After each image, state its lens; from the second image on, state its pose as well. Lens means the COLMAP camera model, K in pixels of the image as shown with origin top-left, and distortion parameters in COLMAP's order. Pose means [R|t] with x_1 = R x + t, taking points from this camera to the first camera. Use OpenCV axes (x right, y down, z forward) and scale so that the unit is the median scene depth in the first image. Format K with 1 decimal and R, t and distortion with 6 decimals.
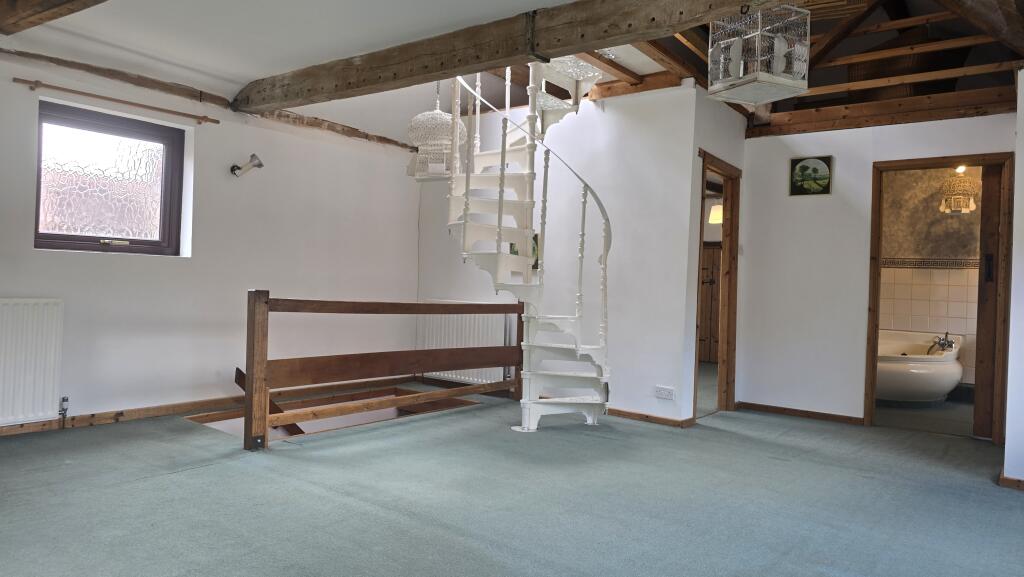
lens RADIAL K [[682.6, 0, 512.0], [0, 682.6, 288.5], [0, 0, 1]] dist [0.003026, -0.000590]
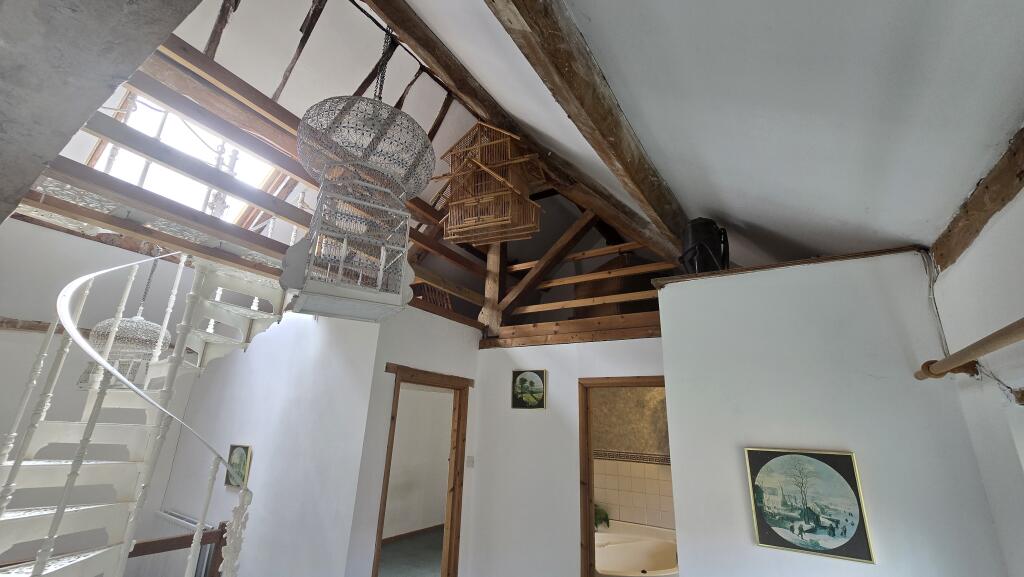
lens RADIAL K [[411.5, 0, 513.4], [0, 411.5, 294.1], [0, 0, 1]] dist [-0.022400, 0.000352]
pose [[0.995821, 0.029692, 0.086368, 0.360131], [-0.002095, 0.952856, -0.303415, -0.114337], [-0.091306, 0.301966, 0.948936, 0.384788]]
